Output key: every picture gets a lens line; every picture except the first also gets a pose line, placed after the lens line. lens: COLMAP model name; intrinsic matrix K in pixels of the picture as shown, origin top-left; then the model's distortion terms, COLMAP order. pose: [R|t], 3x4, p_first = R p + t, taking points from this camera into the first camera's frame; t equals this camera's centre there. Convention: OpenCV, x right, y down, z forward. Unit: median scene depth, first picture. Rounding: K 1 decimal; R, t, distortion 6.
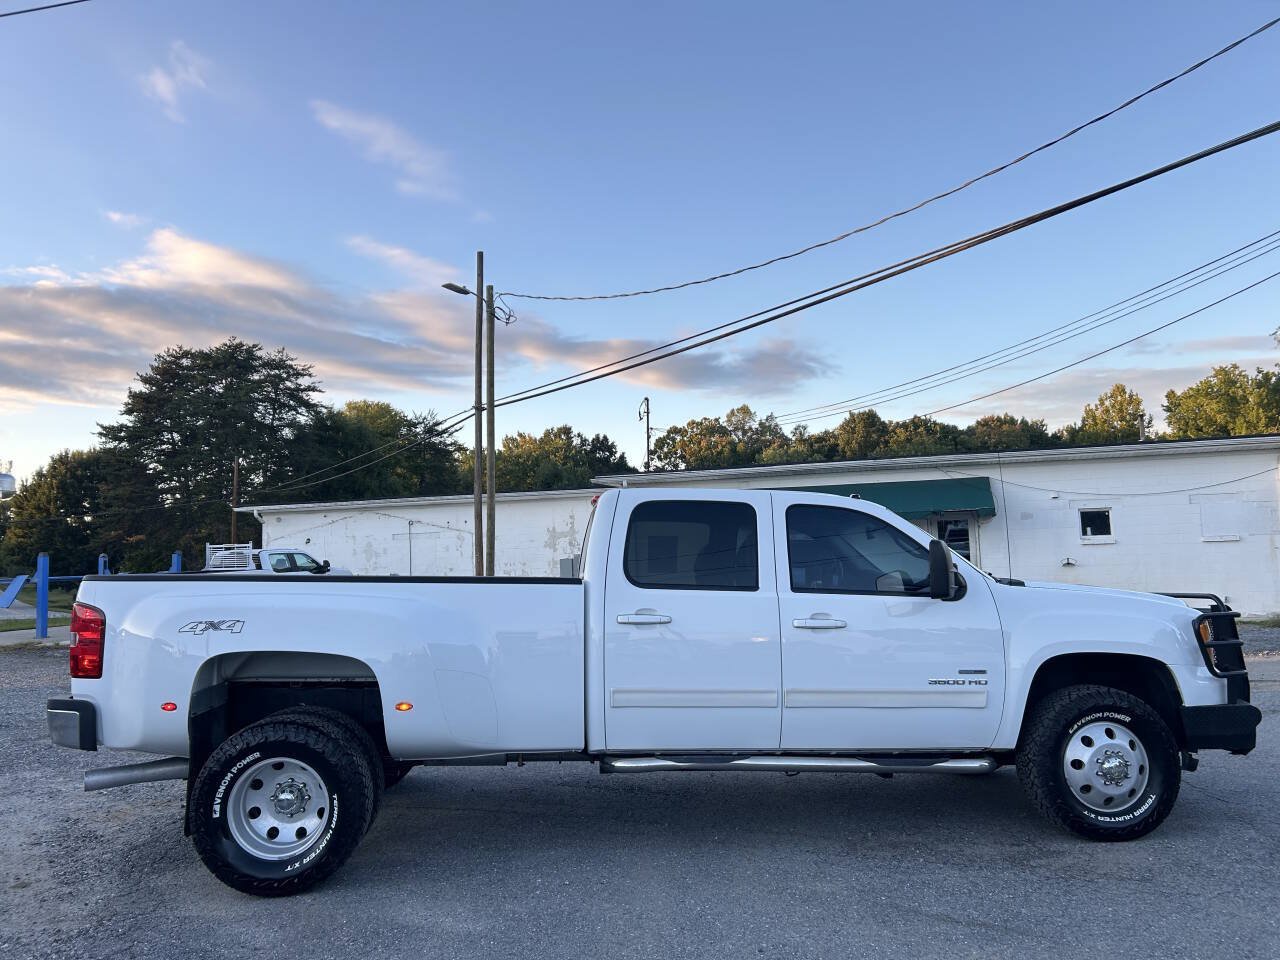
lens RADIAL K [[968.8, 0, 623.3], [0, 968.8, 540.5], [0, 0, 1]] dist [0.058199, -0.002868]
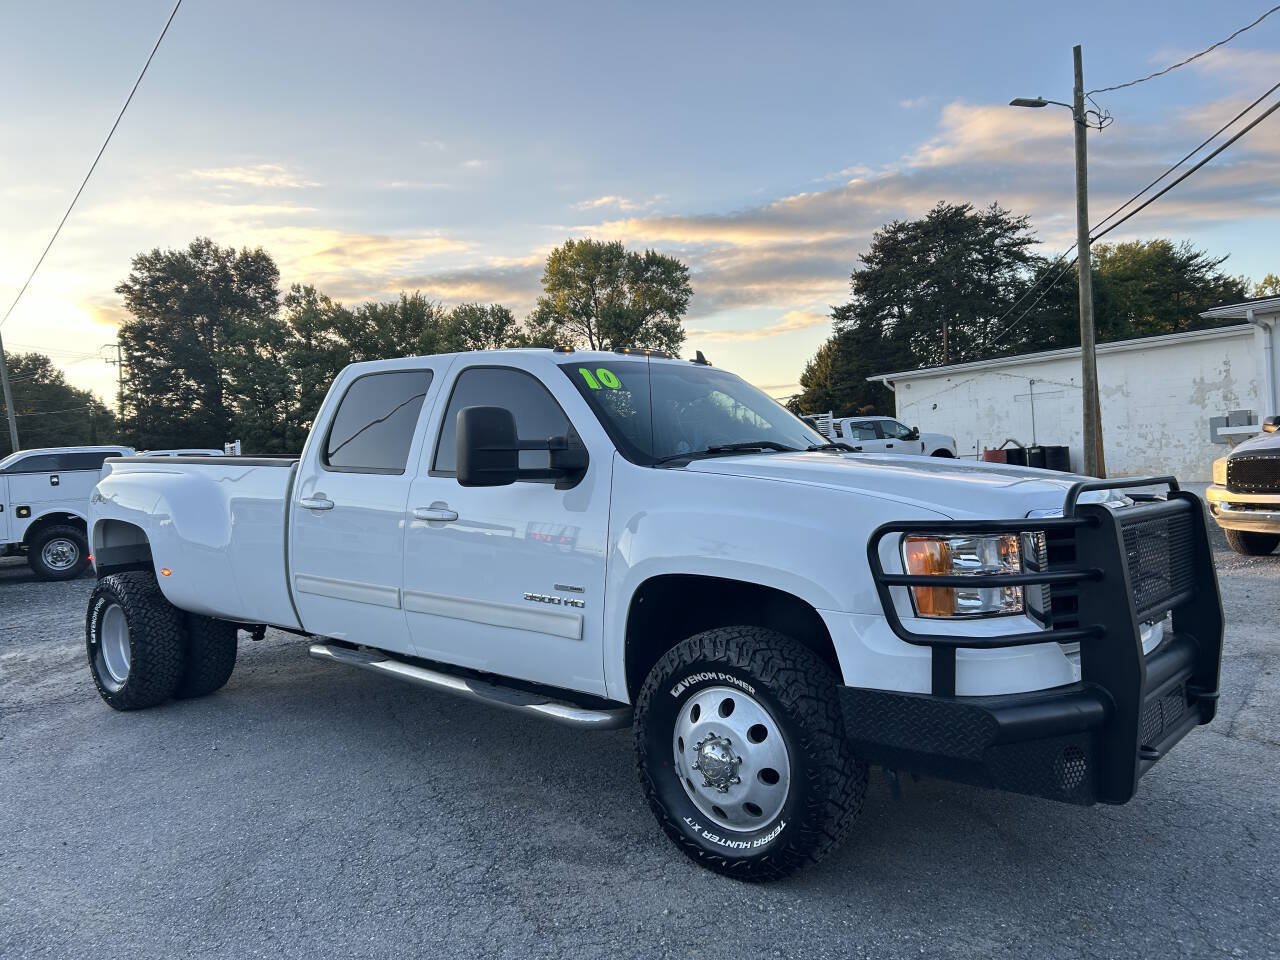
lens RADIAL K [[969.9, 0, 636.2], [0, 969.9, 490.3], [0, 0, 1]] dist [0.047772, -0.060801]
pose [[0.696642, 0.022992, -0.717051, 0.104991], [0.039867, 0.996701, 0.070691, 0.001848], [0.716311, -0.077833, 0.693427, 0.064870]]
